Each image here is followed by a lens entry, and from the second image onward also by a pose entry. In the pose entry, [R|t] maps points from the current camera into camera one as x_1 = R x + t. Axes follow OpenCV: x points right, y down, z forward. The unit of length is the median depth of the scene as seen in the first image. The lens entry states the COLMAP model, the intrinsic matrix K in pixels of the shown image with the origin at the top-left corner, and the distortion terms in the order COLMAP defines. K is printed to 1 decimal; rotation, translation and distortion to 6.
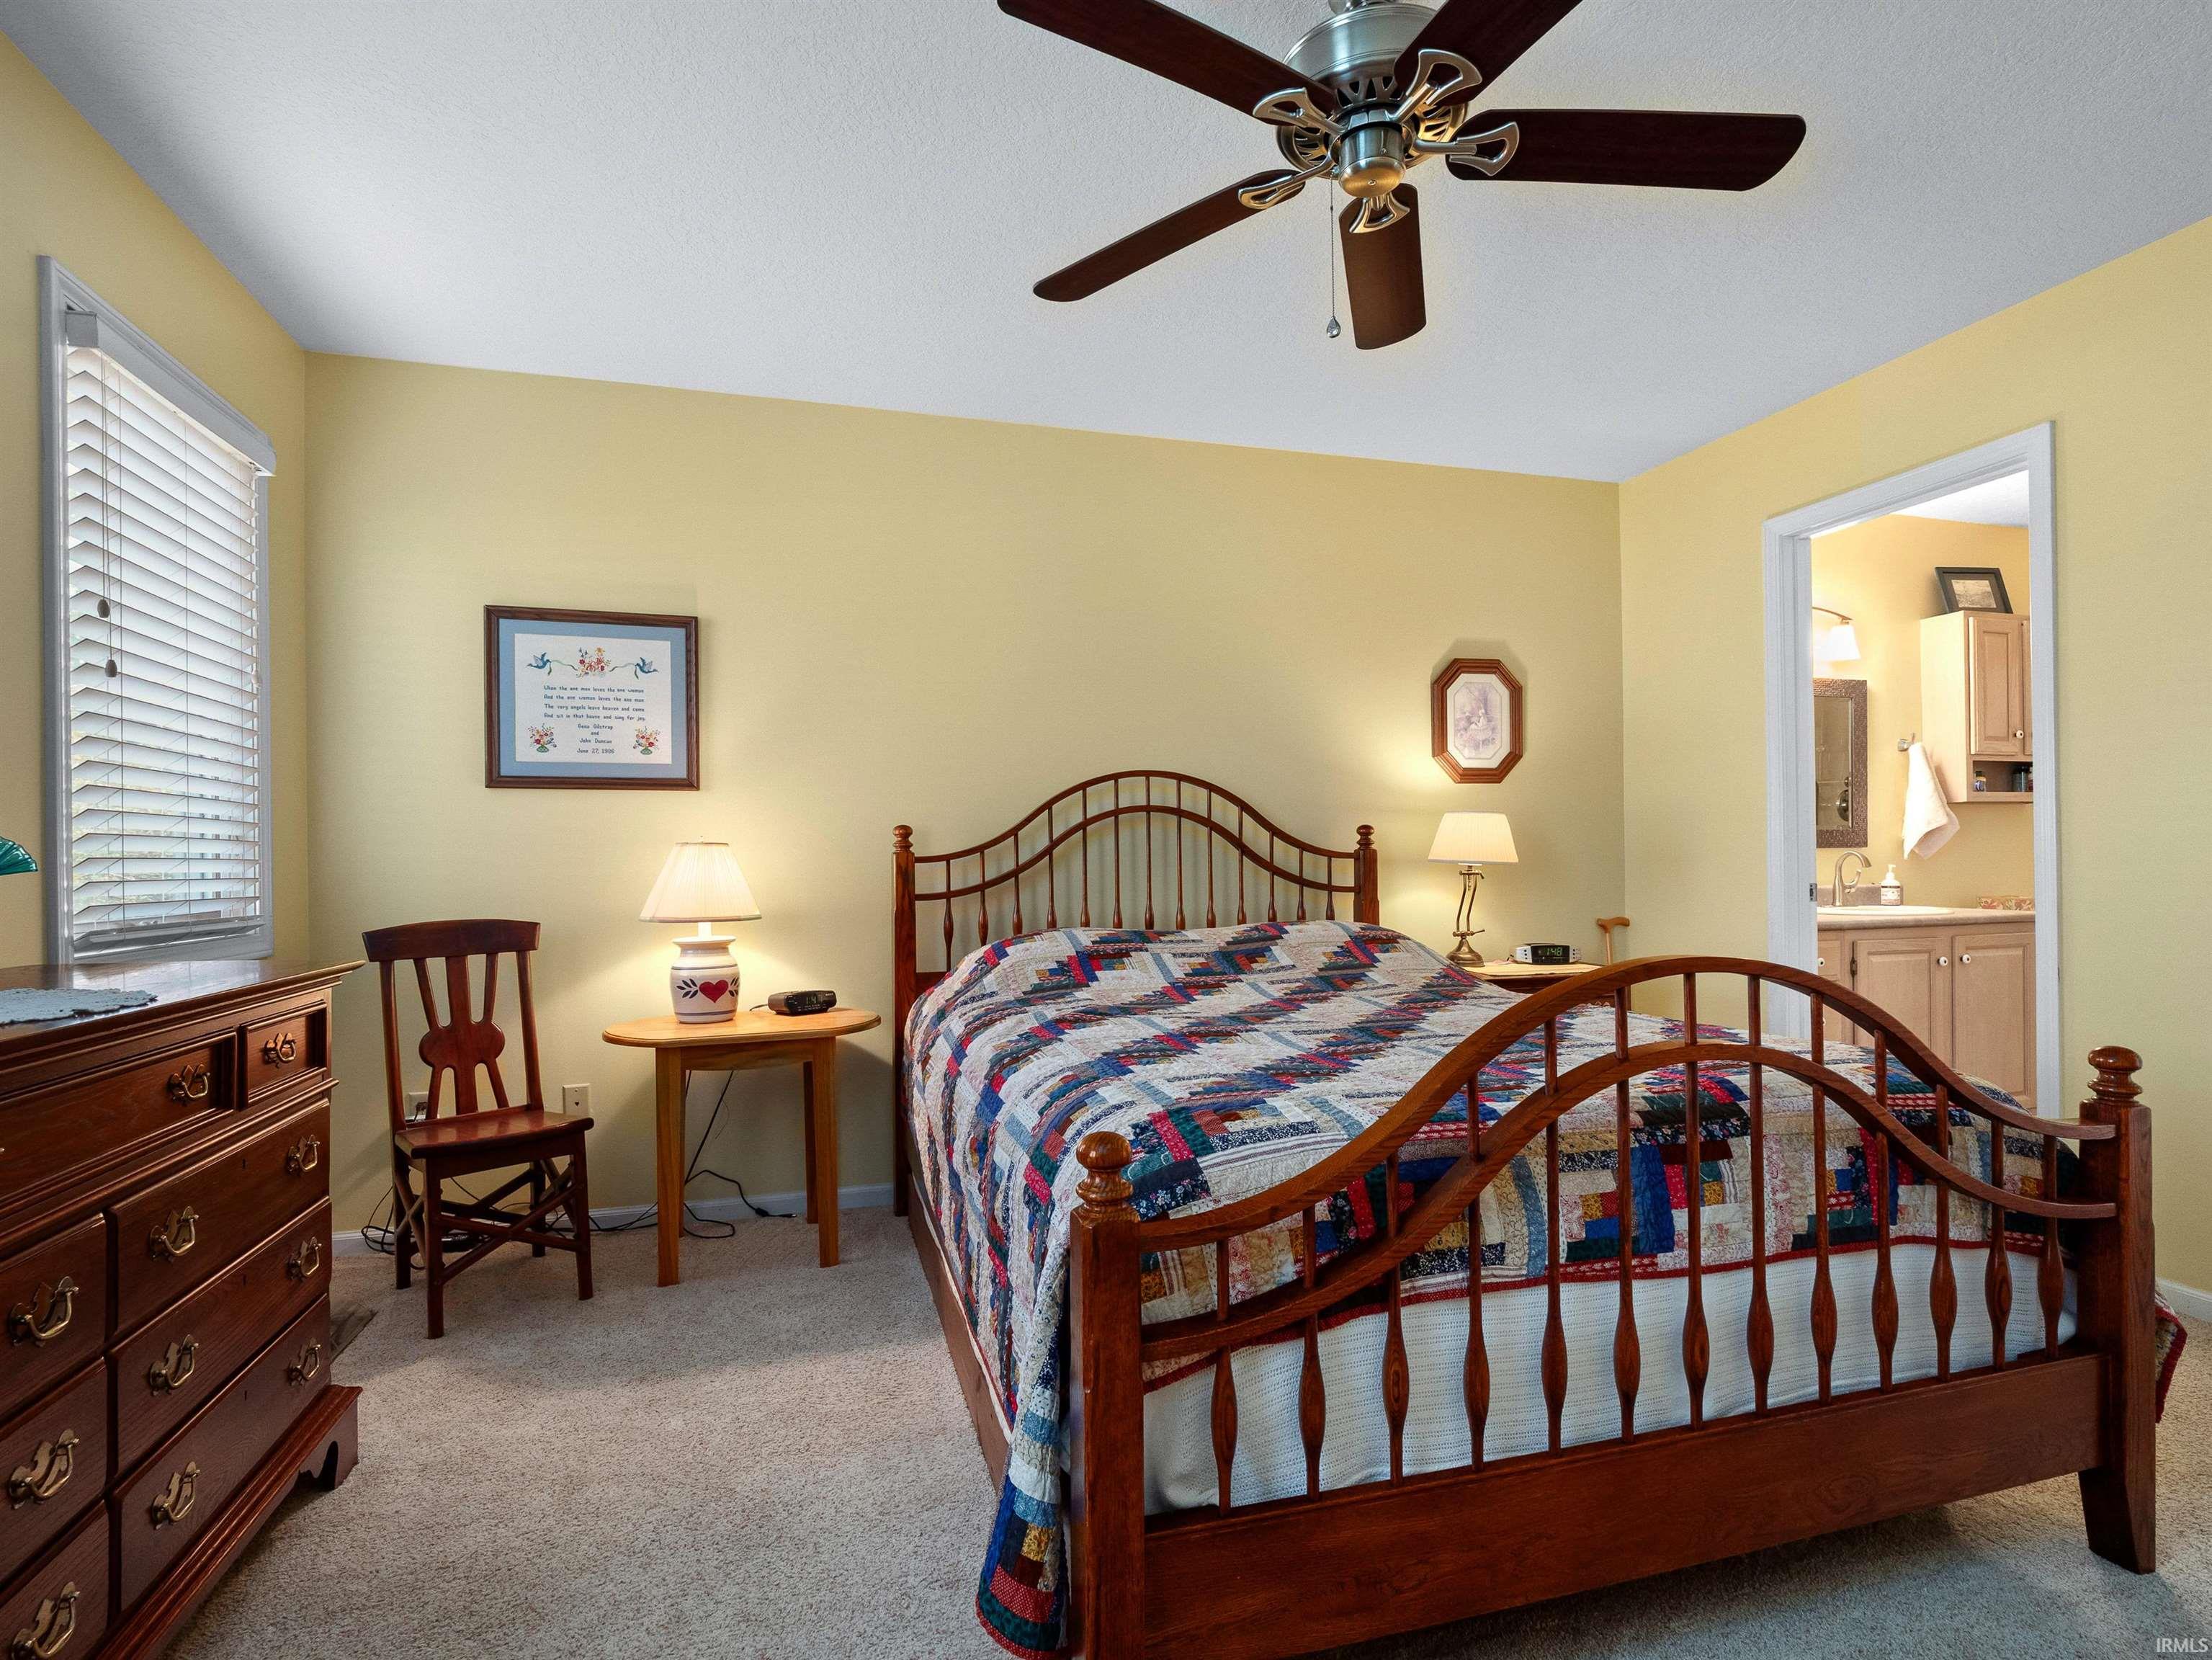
lens RADIAL K [[1086.1, 0, 1116.7], [0, 1086.1, 846.7], [0, 0, 1]] dist [-0.005749, -0.001072]
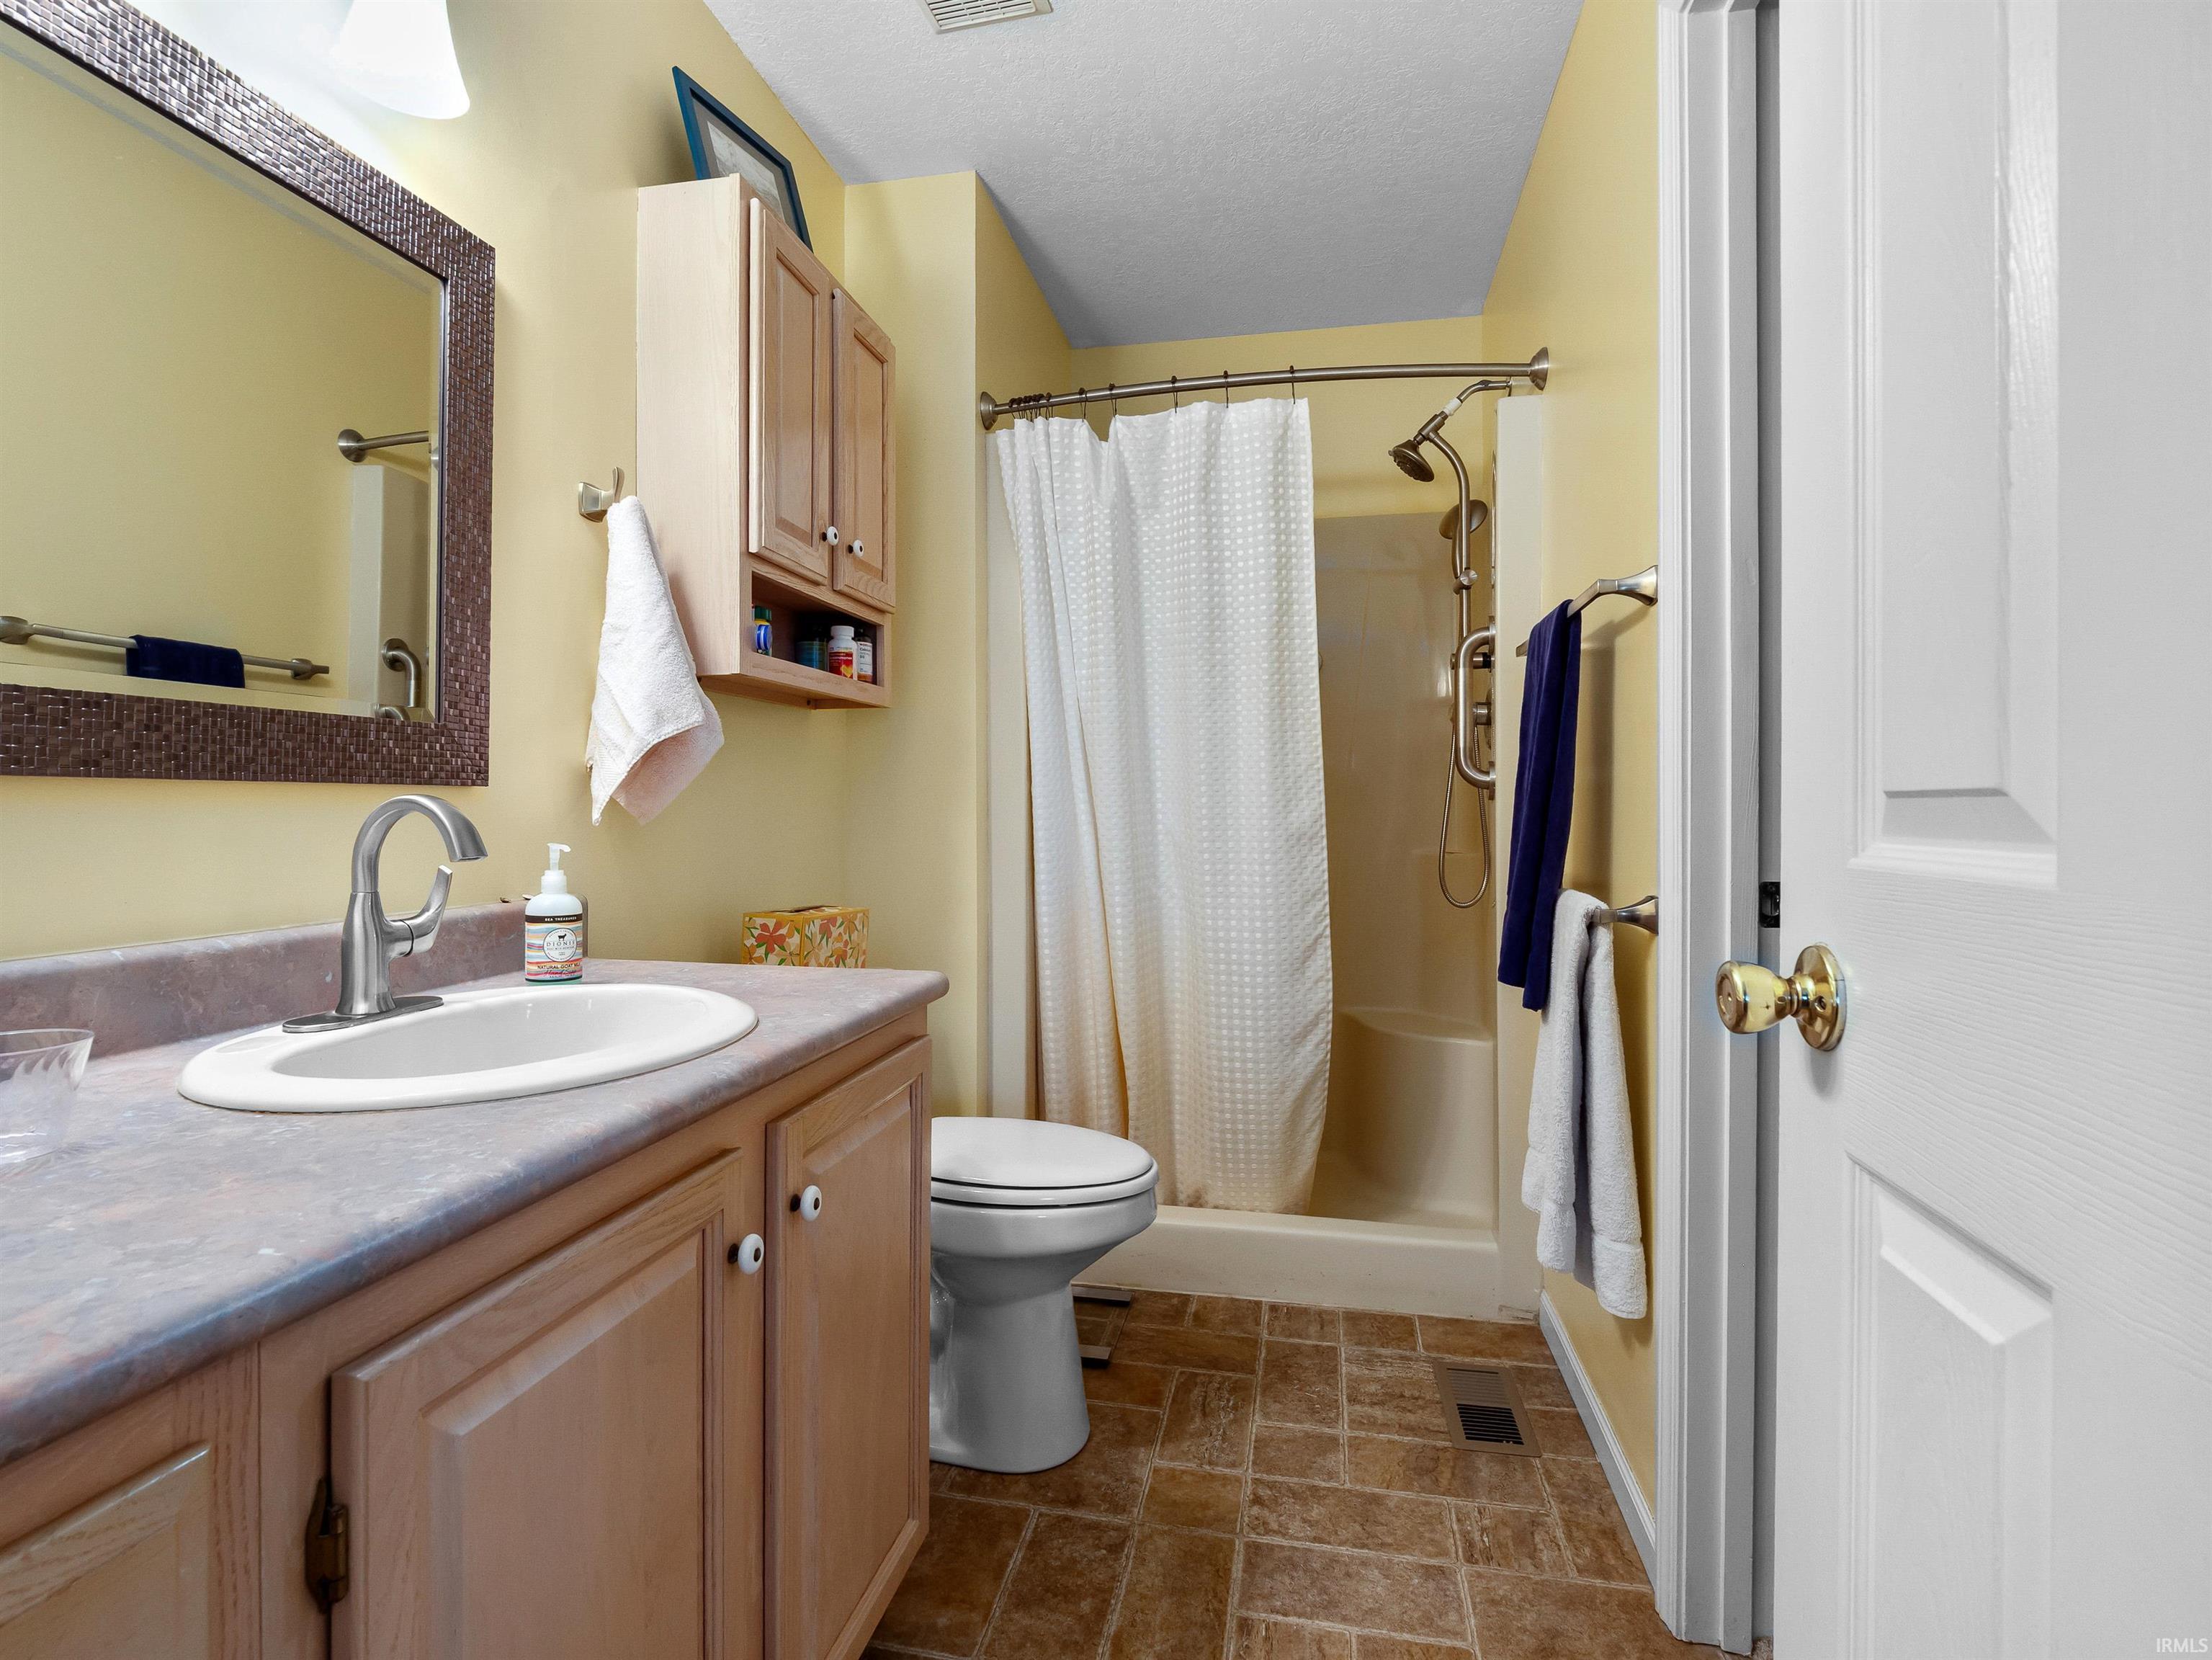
lens RADIAL K [[1086.1, 0, 1109.4], [0, 1086.1, 806.0], [0, 0, 1]] dist [-0.005749, -0.001072]
pose [[0.457511, 0.010039, 0.889147, 0.503695], [-0.009897, 0.999932, -0.006198, 0.006038], [-0.889149, -0.005965, 0.457579, 0.706075]]
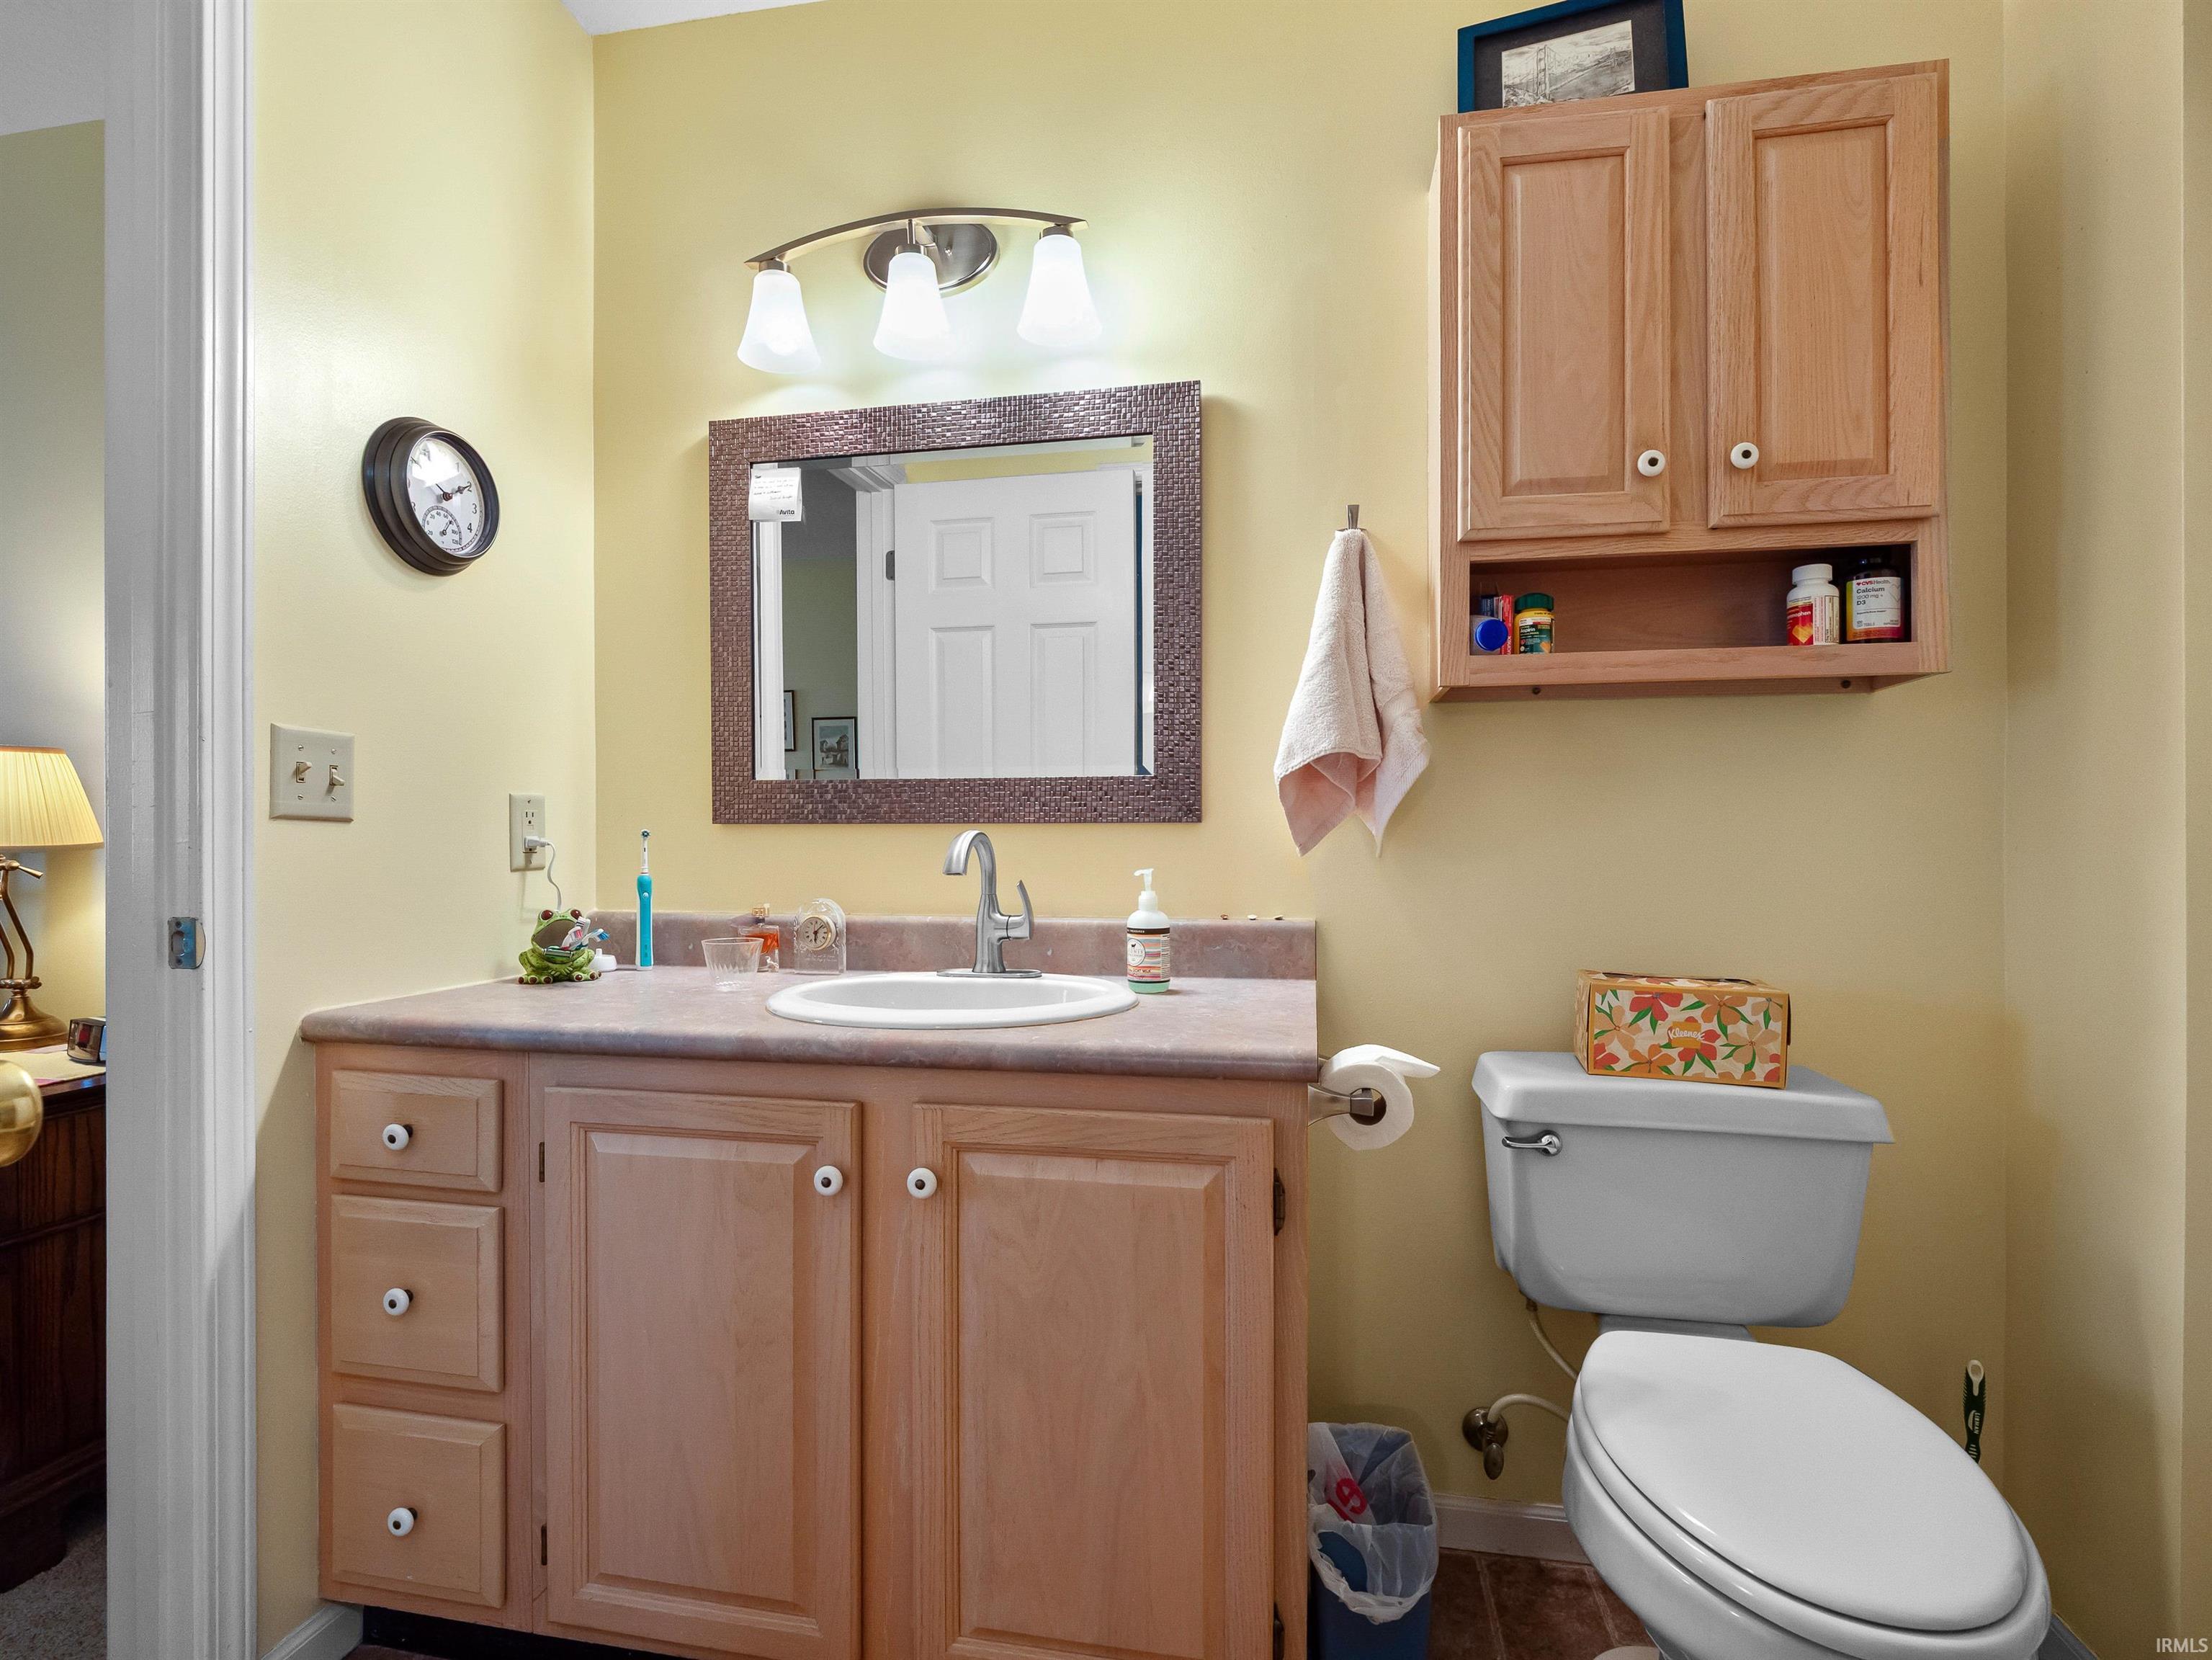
lens RADIAL K [[1086.1, 0, 1095.8], [0, 1086.1, 843.6], [0, 0, 1]] dist [-0.005749, -0.001072]
pose [[0.893401, 0.010137, -0.449146, 0.839715], [-0.008167, 0.999947, 0.006324, 0.005713], [0.449187, -0.001982, 0.893436, 0.651549]]
